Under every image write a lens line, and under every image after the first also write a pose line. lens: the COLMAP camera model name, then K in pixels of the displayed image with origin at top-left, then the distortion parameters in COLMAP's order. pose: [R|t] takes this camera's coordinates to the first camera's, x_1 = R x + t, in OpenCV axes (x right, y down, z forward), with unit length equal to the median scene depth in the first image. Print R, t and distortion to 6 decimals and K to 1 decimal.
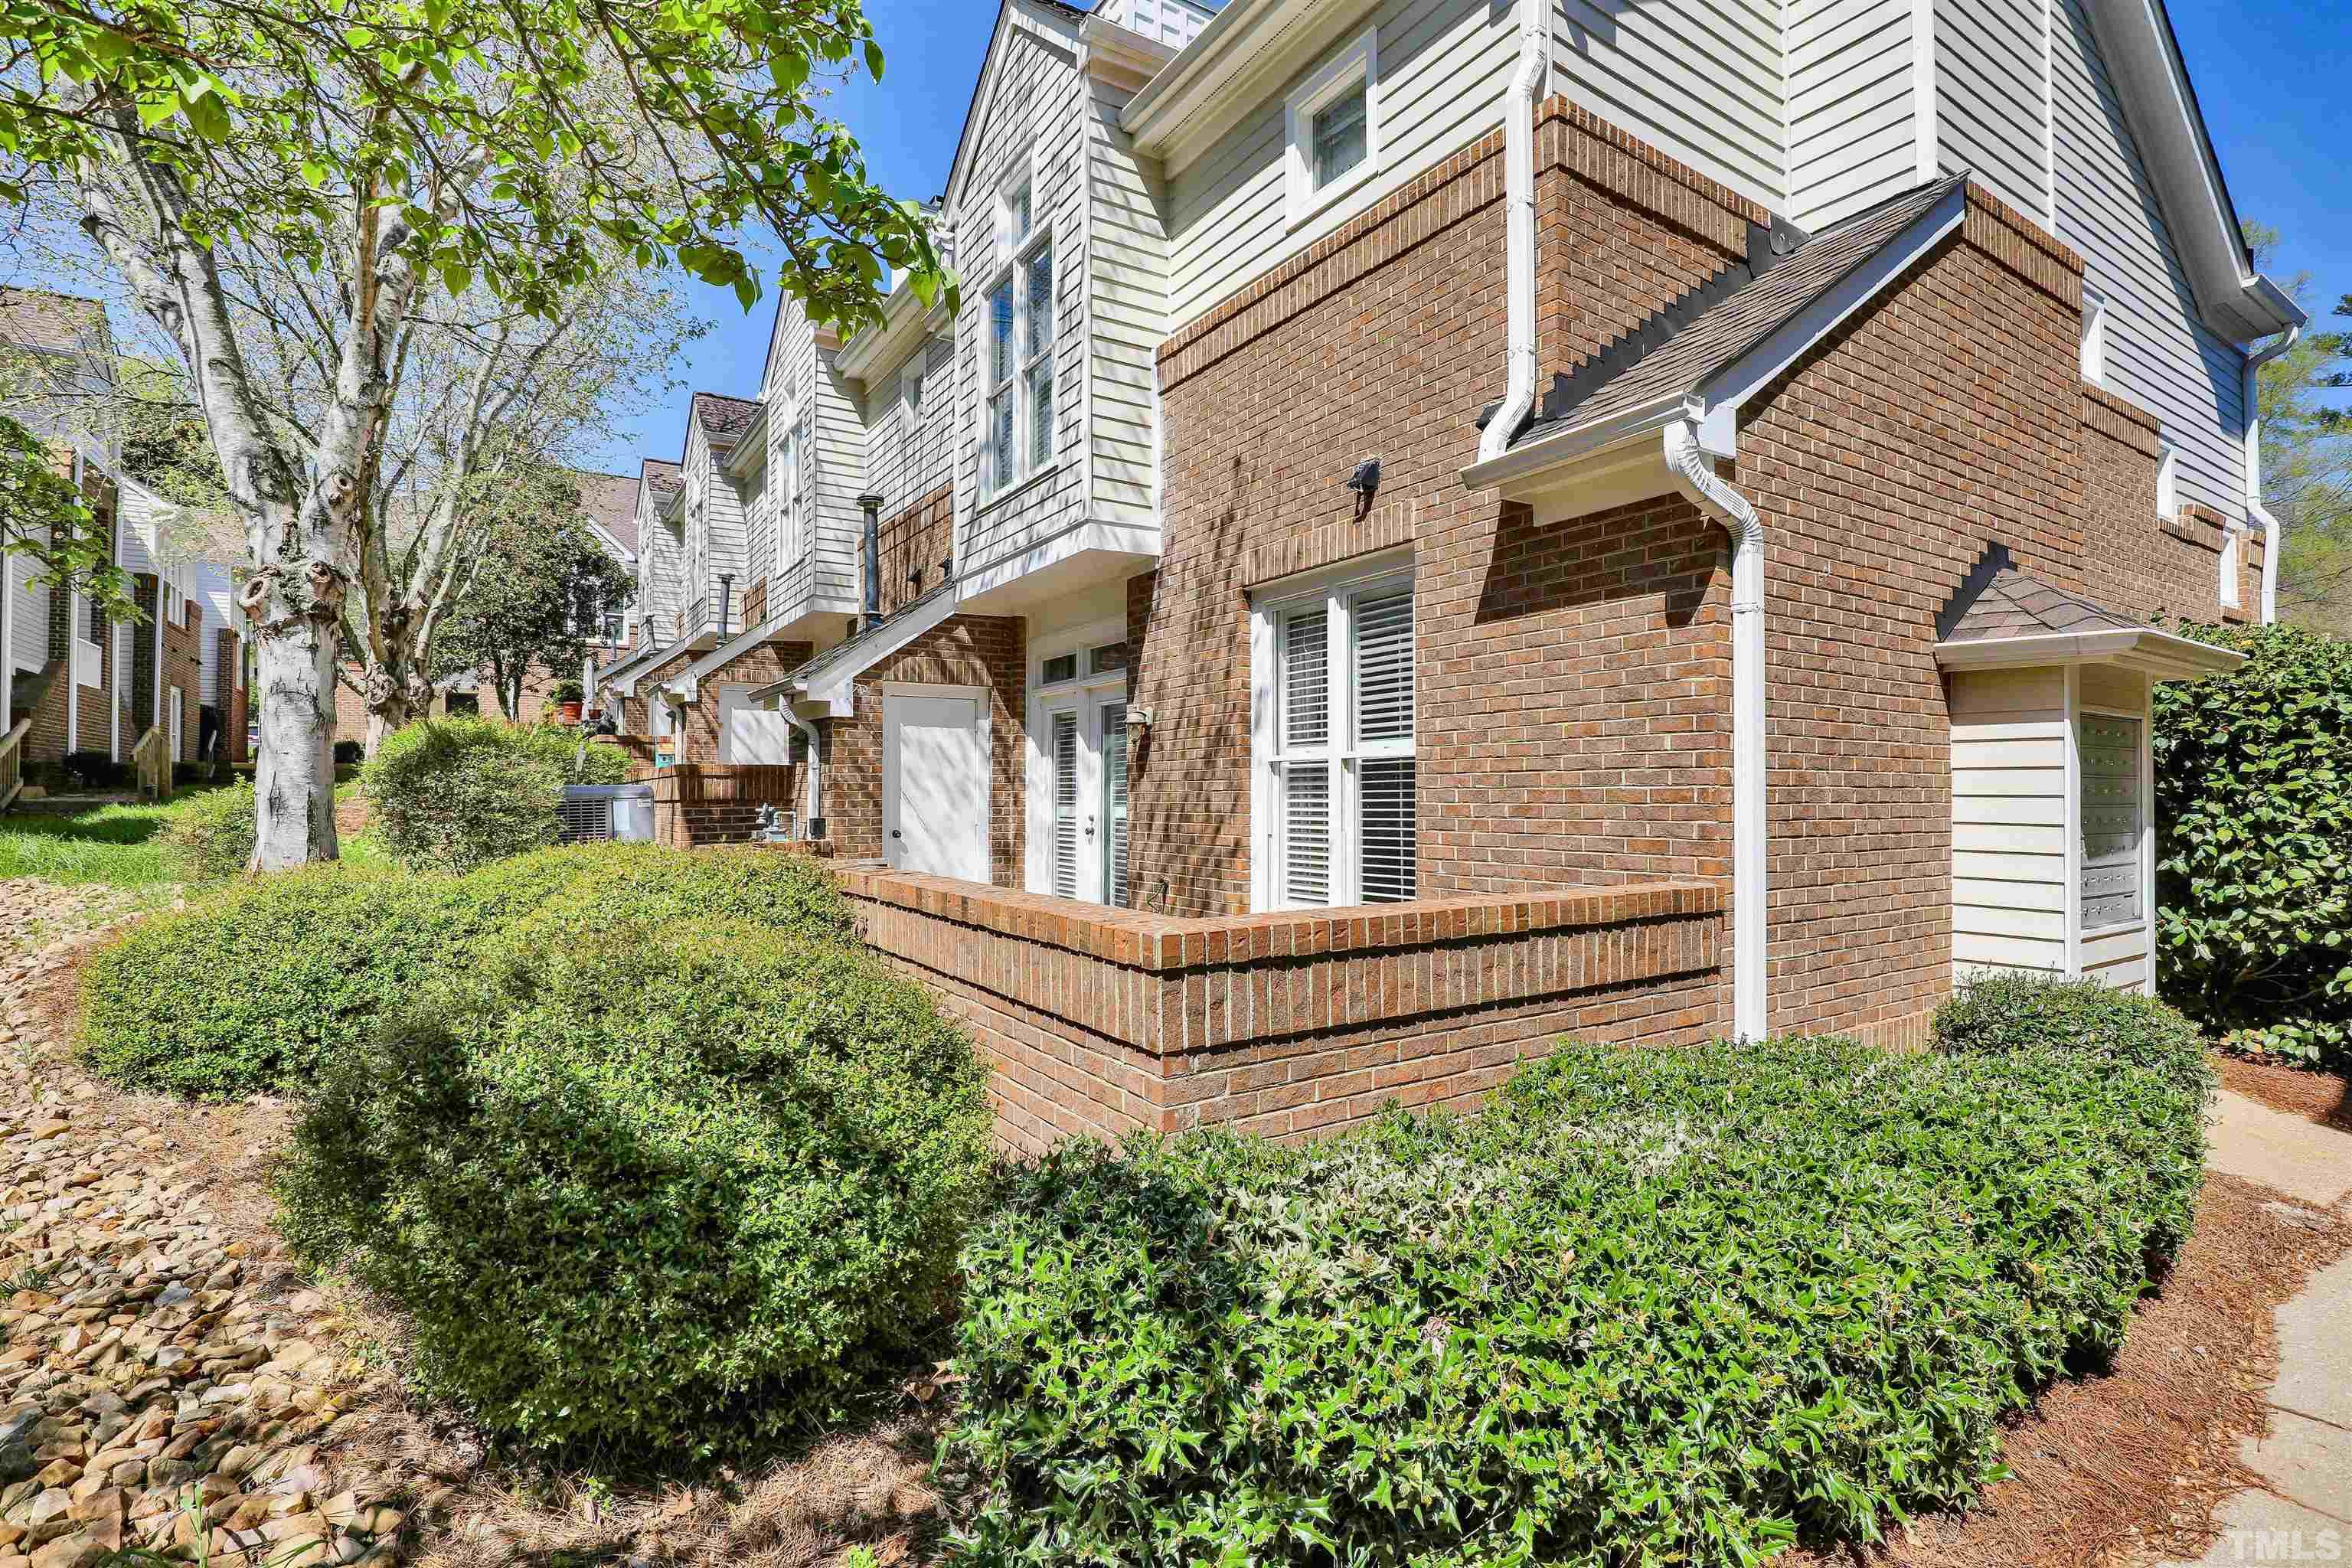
lens RADIAL K [[1110.4, 0, 1177.2], [0, 1110.4, 785.2], [0, 0, 1]] dist [-0.029755, 0.002945]
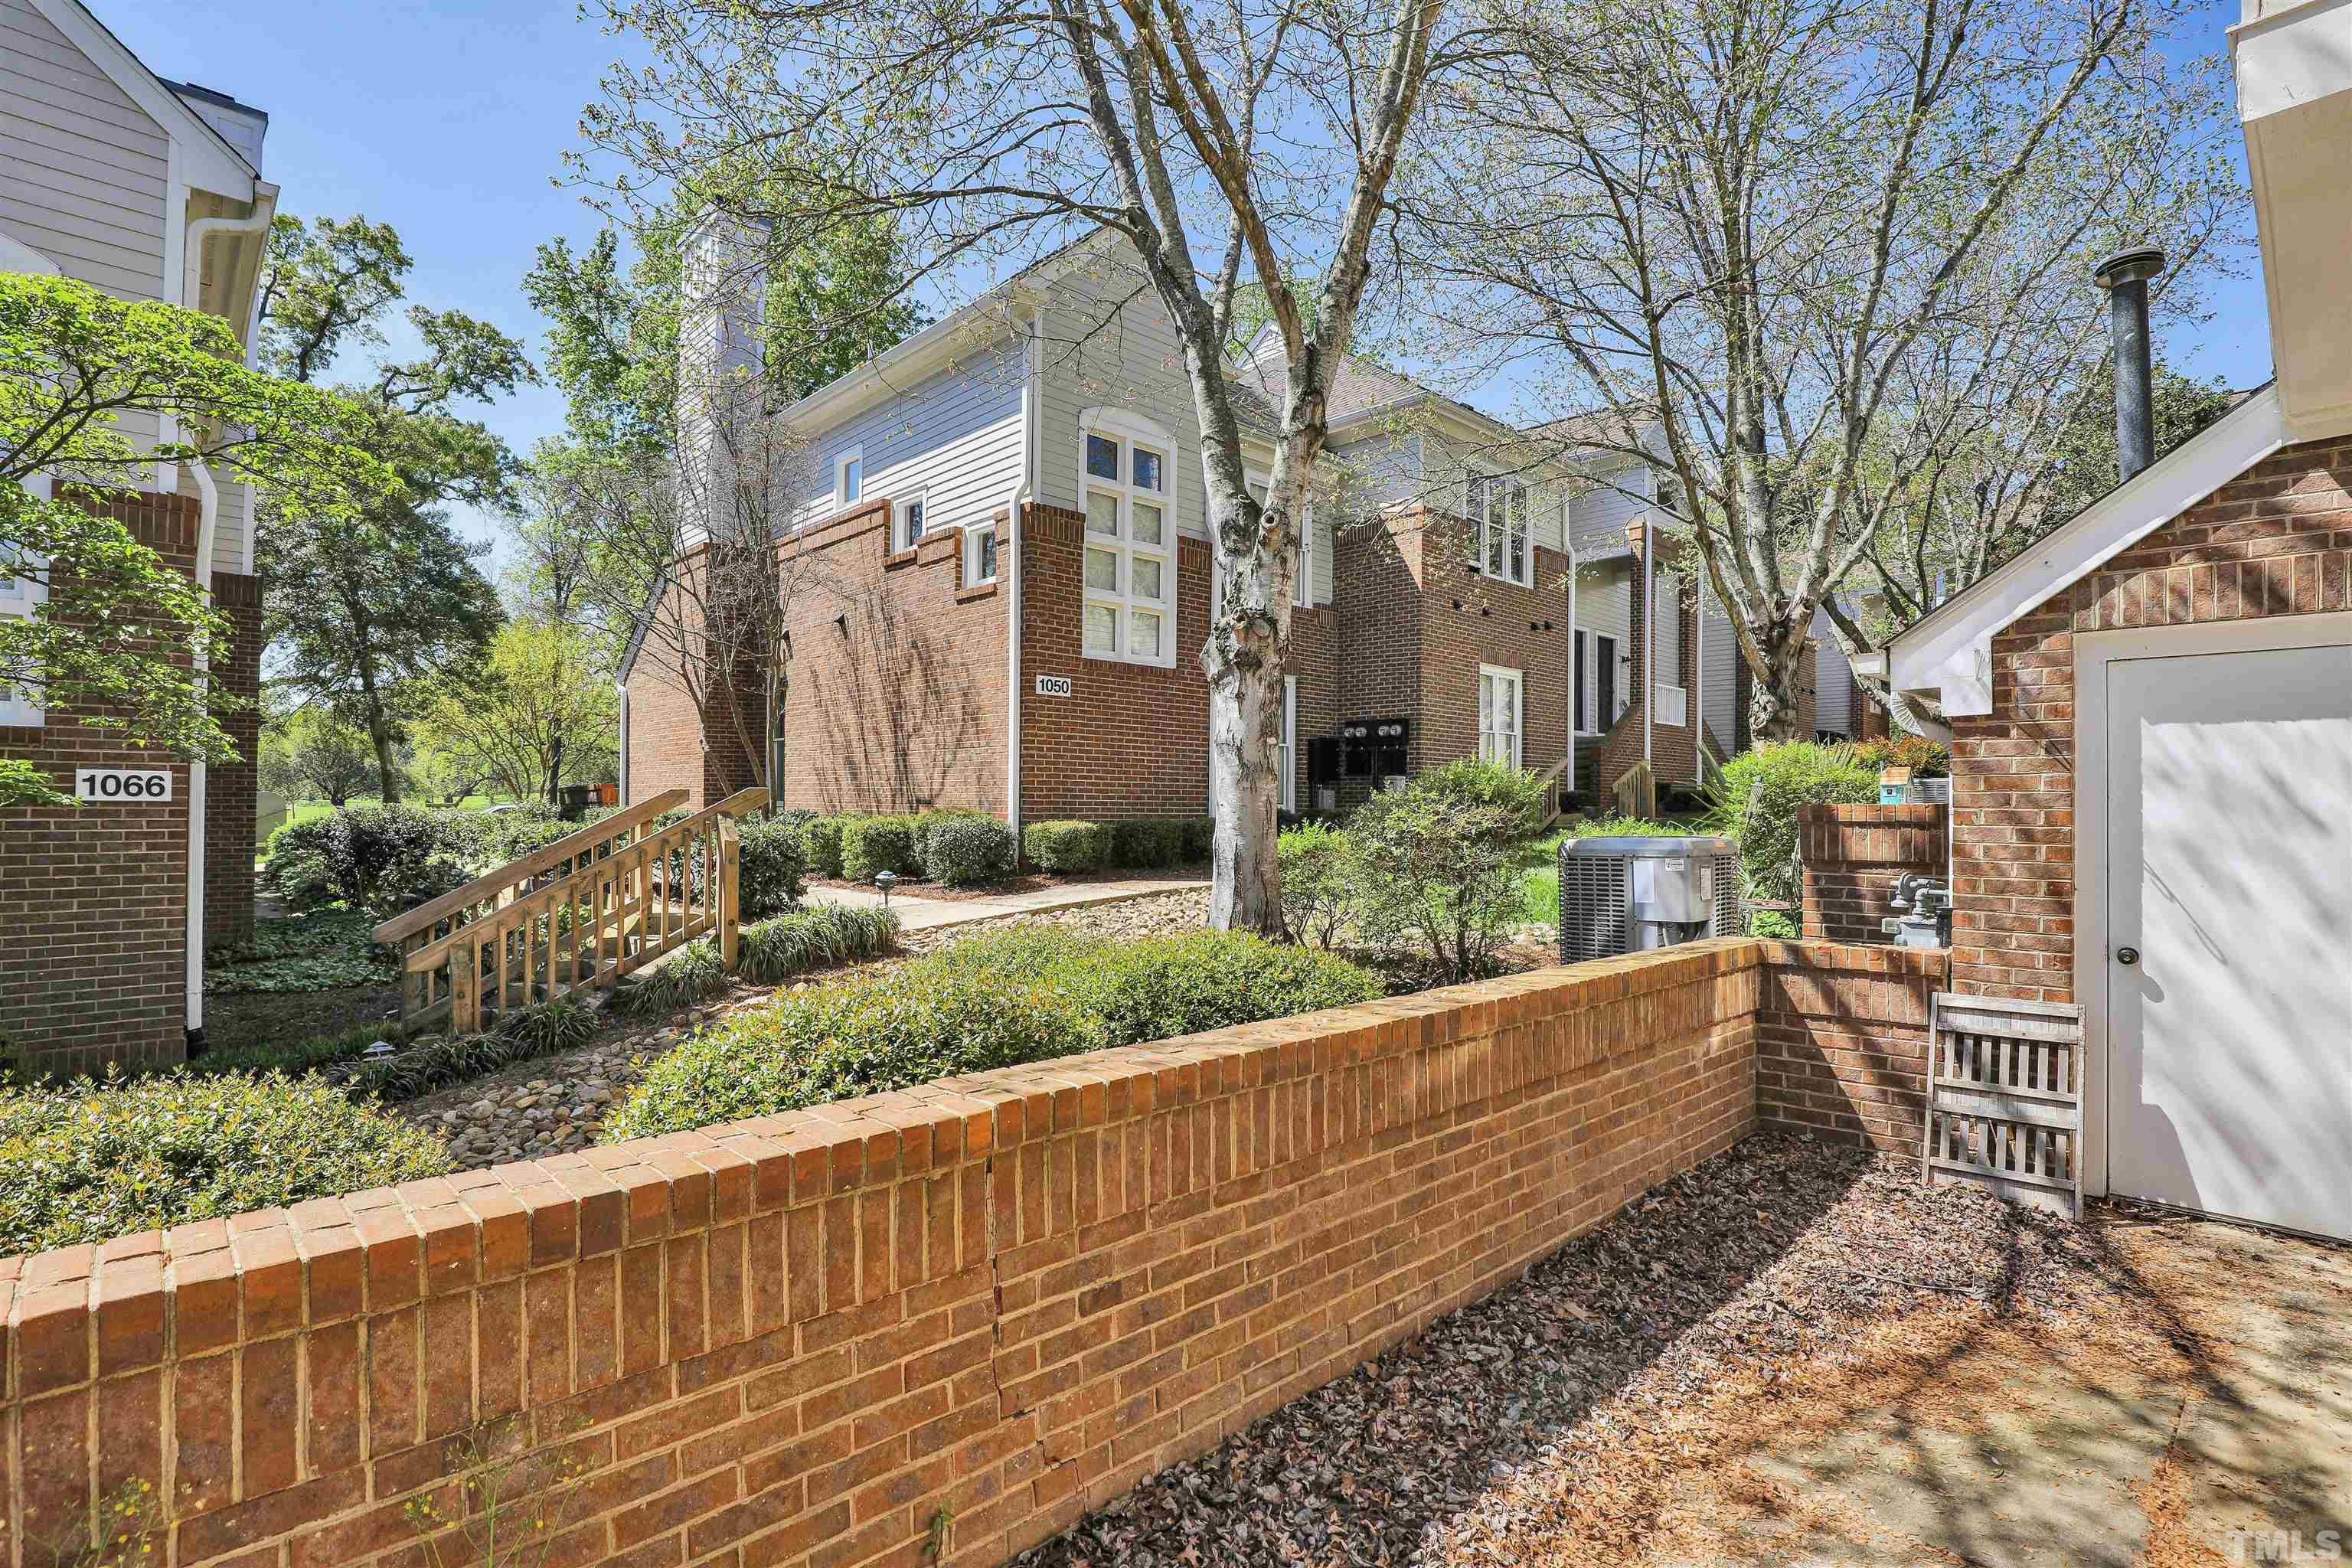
lens RADIAL K [[1110.4, 0, 1167.1], [0, 1110.4, 797.3], [0, 0, 1]] dist [-0.029755, 0.002945]
pose [[0.189879, -0.003109, -0.981802, 0.123041], [0.002511, 0.999993, -0.002681, -0.023732], [0.981804, -0.001957, 0.189886, 0.534593]]
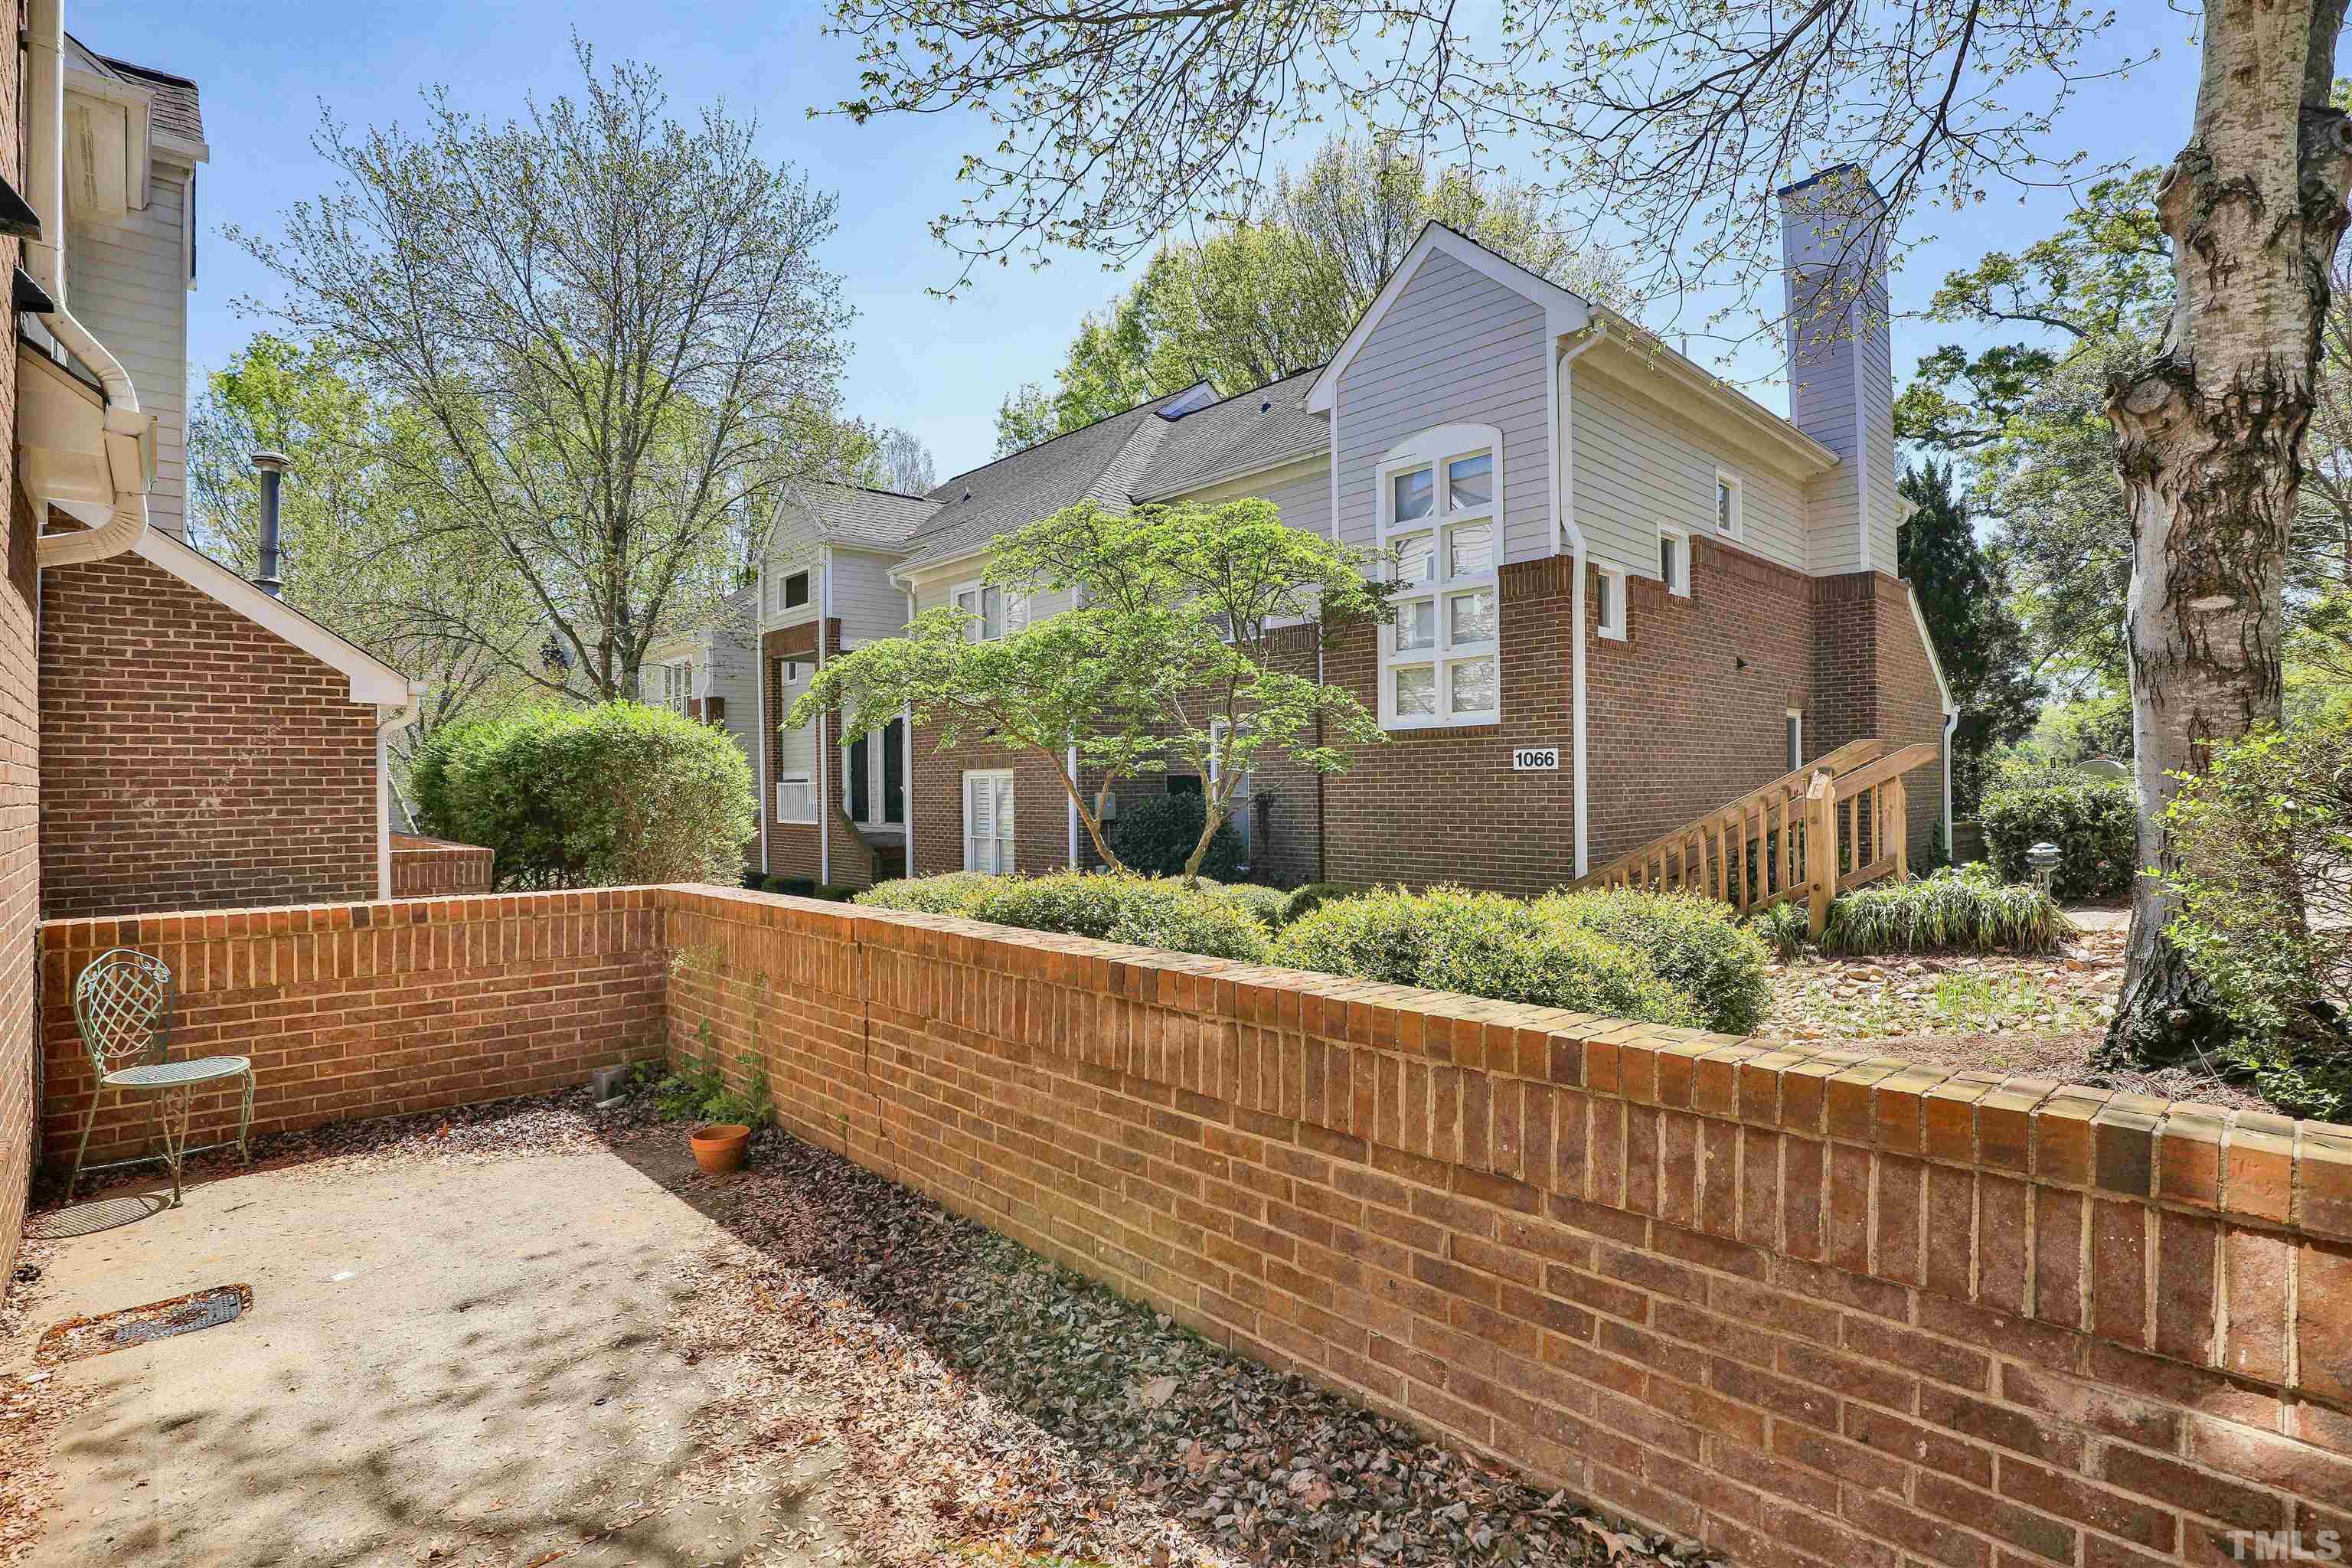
lens RADIAL K [[1110.4, 0, 1176.0], [0, 1110.4, 786.8], [0, 0, 1]] dist [-0.029755, 0.002945]
pose [[-0.980257, 0.015720, -0.197103, -0.163798], [0.017617, 0.999814, -0.007877, -0.004689], [0.196942, -0.011194, -0.980351, 1.019454]]
